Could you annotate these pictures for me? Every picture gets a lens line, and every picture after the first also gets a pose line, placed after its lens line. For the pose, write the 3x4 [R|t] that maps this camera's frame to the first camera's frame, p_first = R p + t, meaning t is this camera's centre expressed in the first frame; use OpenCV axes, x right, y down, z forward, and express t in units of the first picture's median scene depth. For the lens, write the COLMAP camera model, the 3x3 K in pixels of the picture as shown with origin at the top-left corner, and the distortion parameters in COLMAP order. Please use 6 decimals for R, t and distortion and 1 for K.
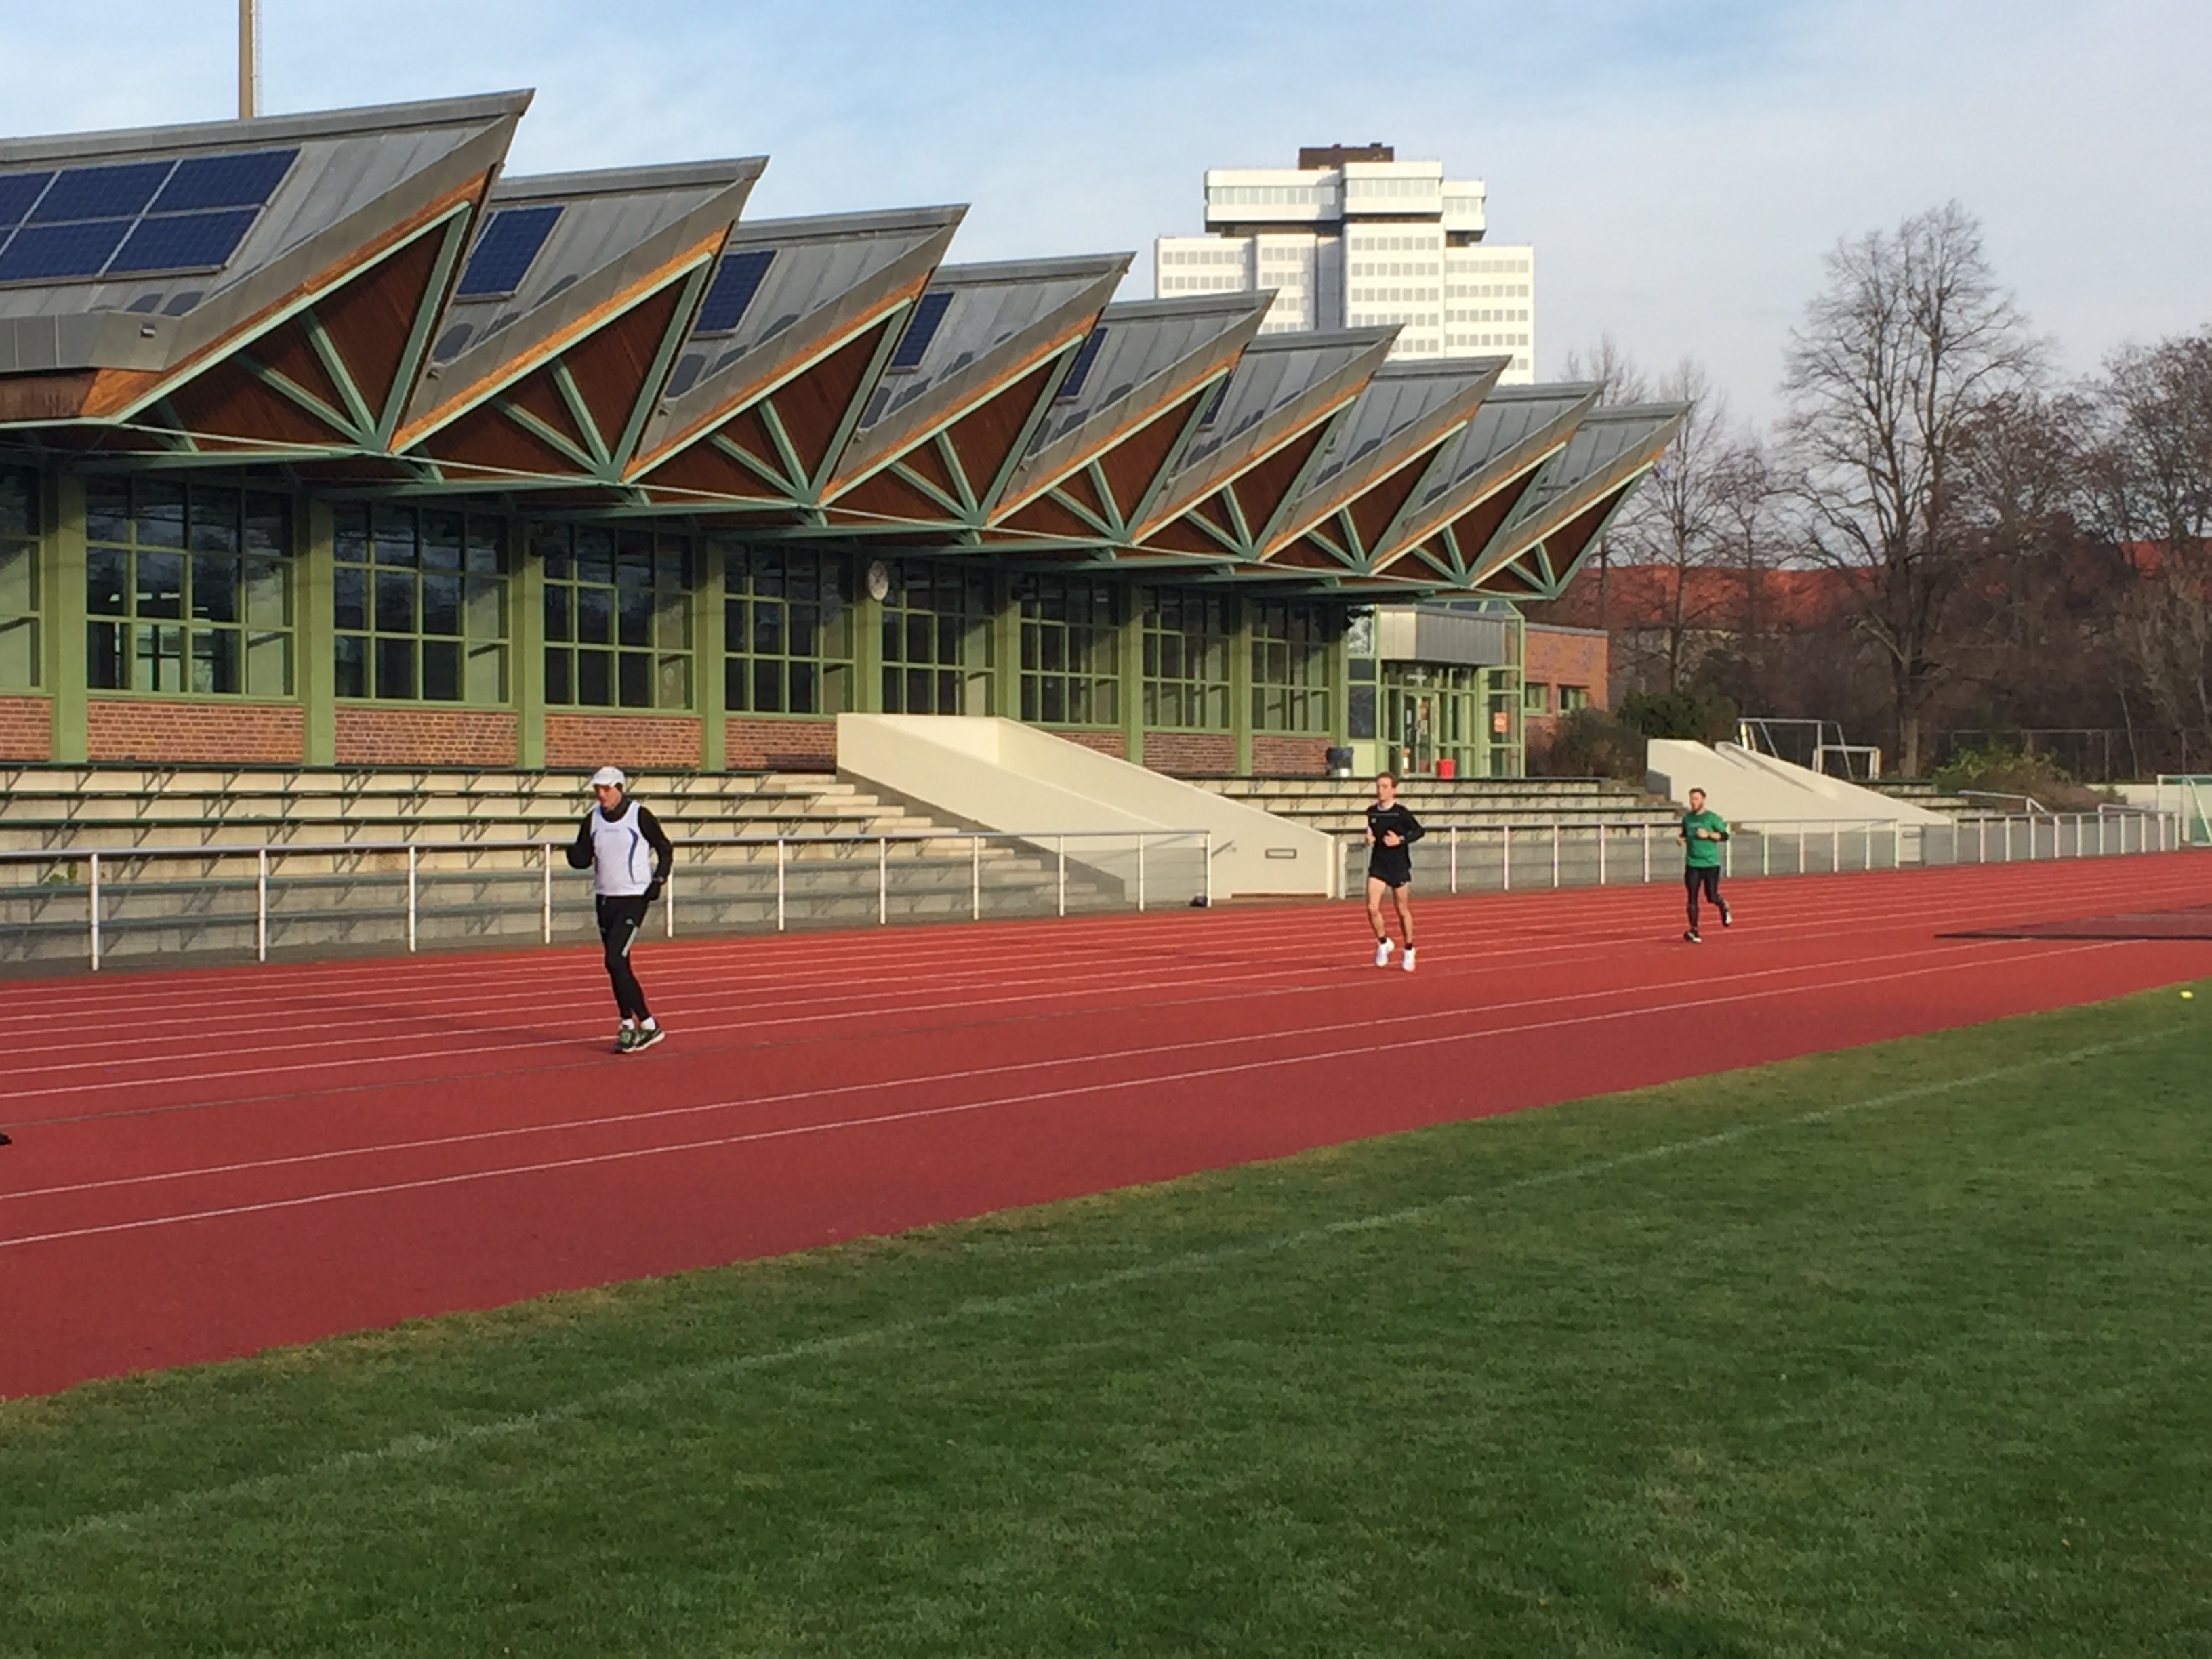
lens RADIAL K [[4228.7, 0, 1098.5], [0, 4228.7, 835.2], [0, 0, 1]] dist [0.069808, 0.000000]
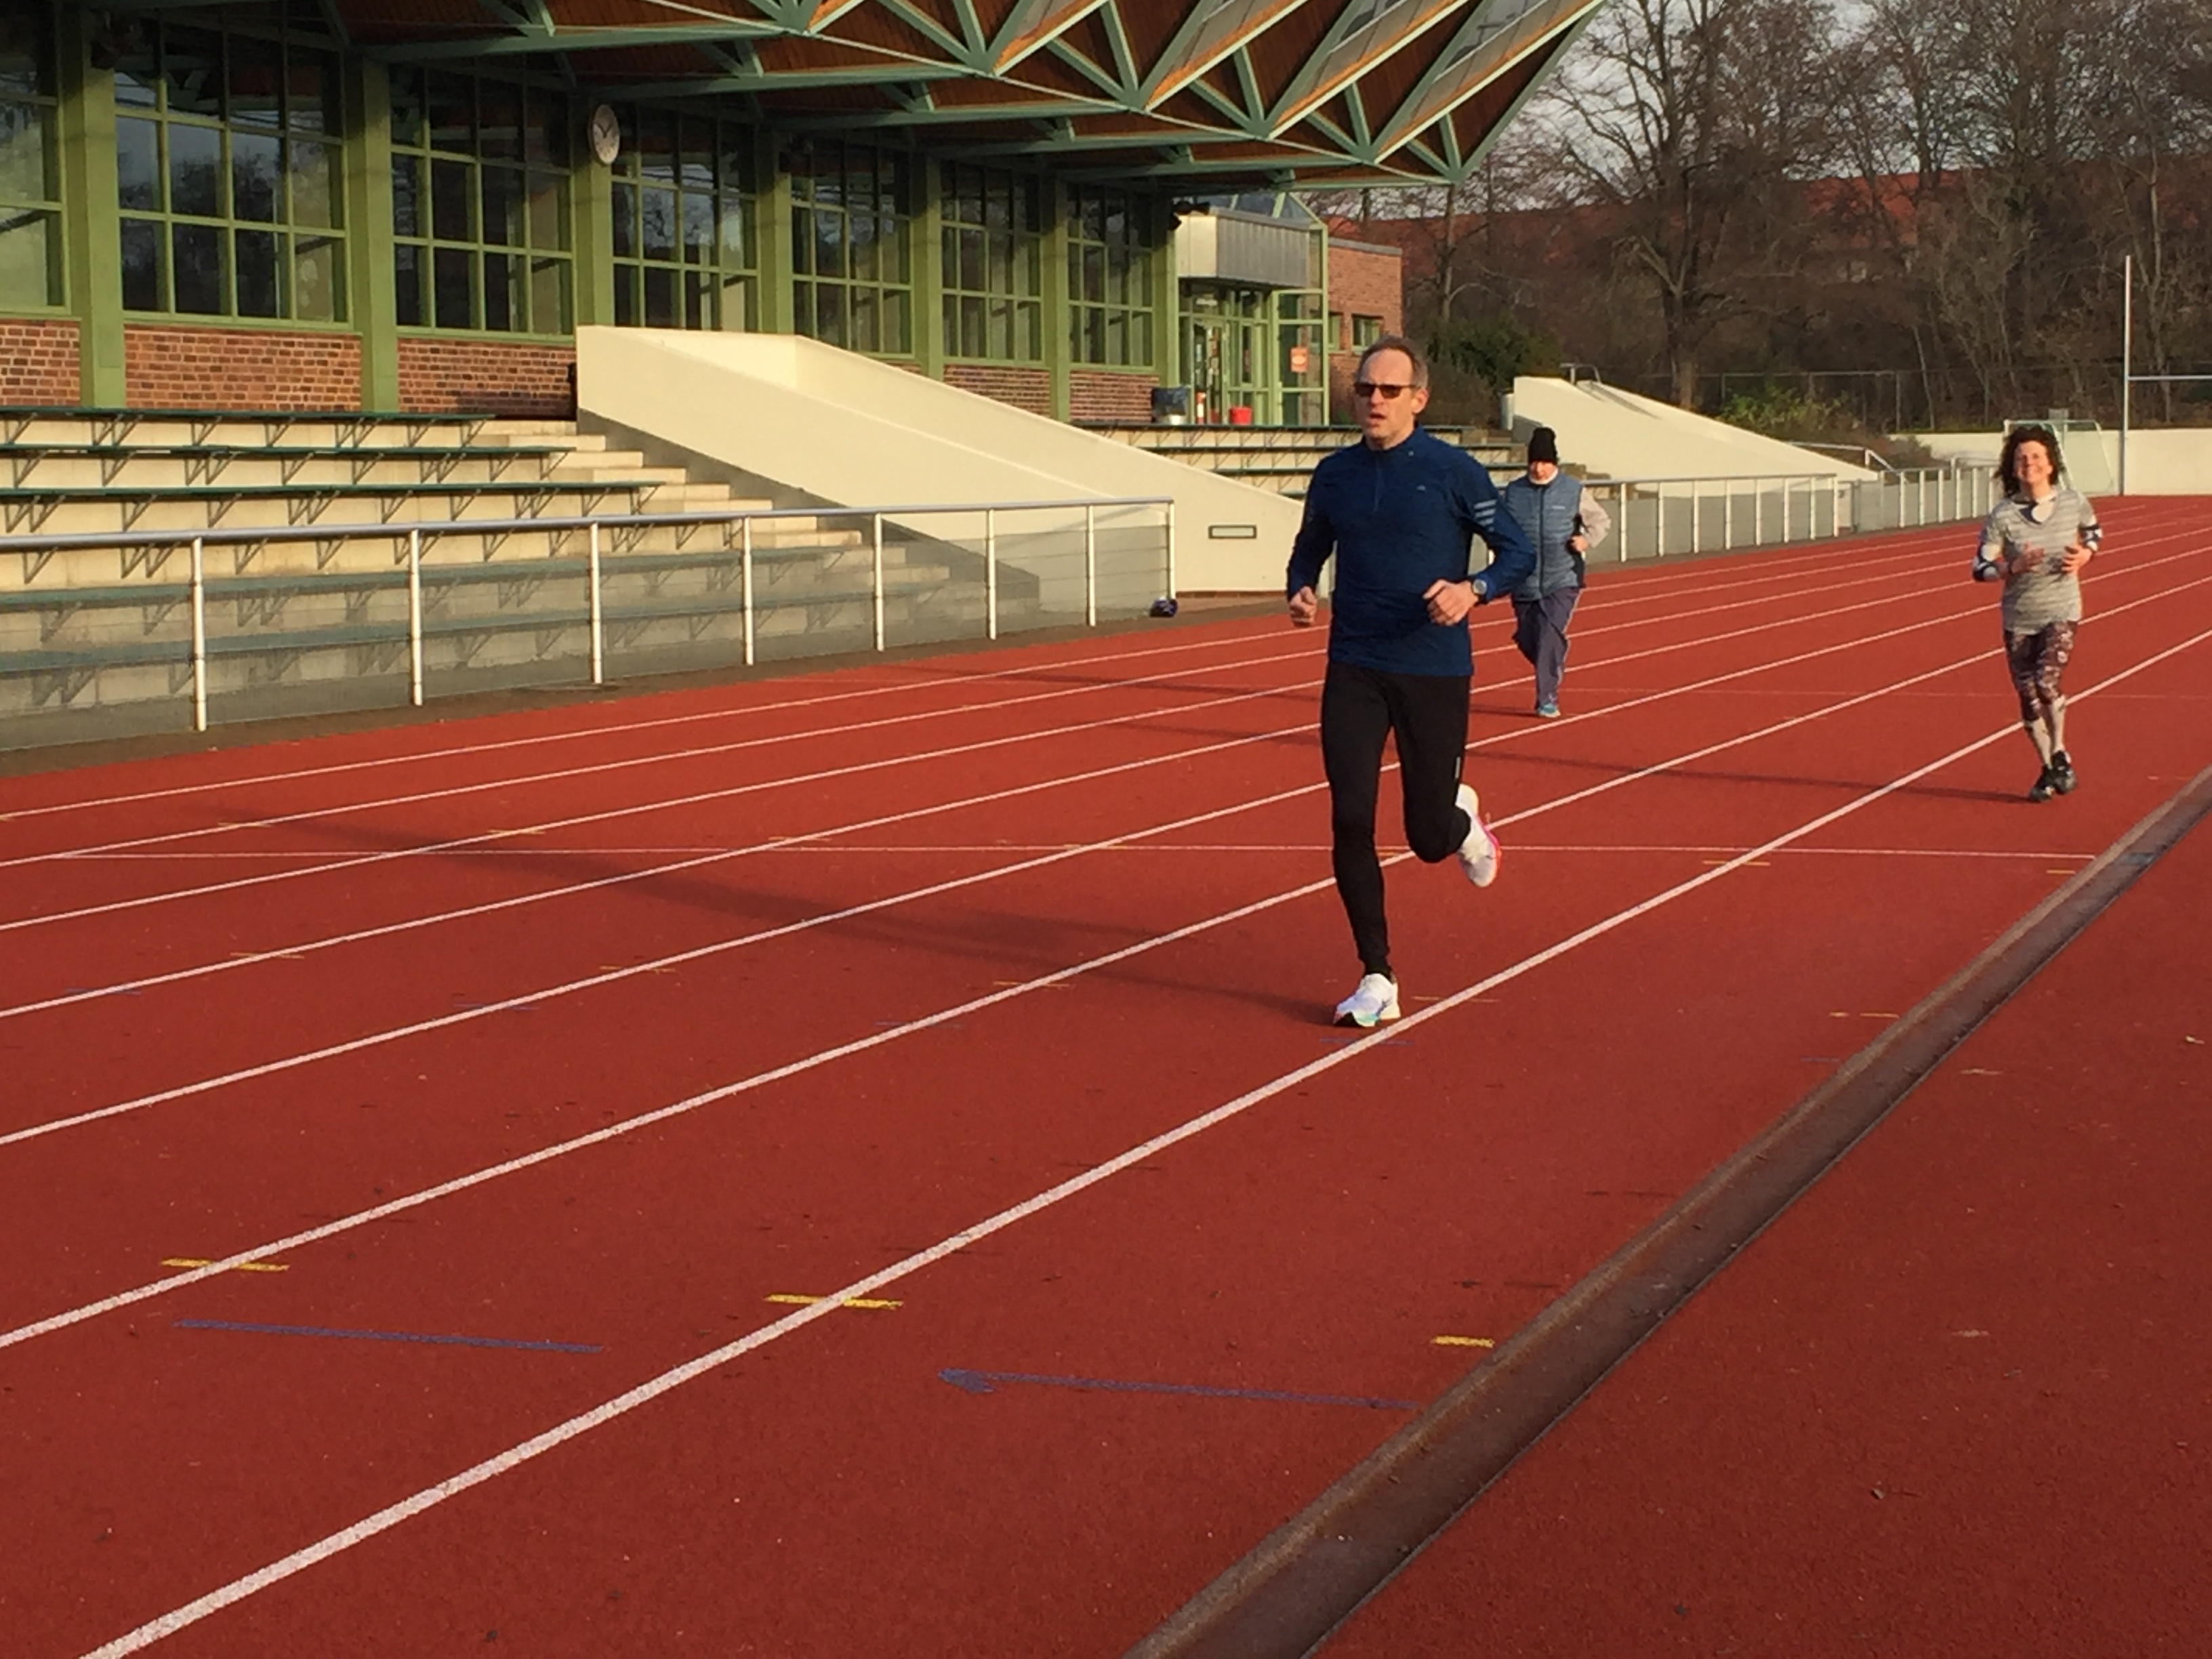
lens RADIAL K [[4228.7, 0, 1114.5], [0, 4228.7, 815.8], [0, 0, 1]] dist [0.069808, 0.000000]
pose [[0.992945, -0.020962, 0.116708, -0.054521], [0.012304, 0.997151, 0.074415, -0.001067], [-0.117935, -0.072454, 0.990375, 0.321129]]
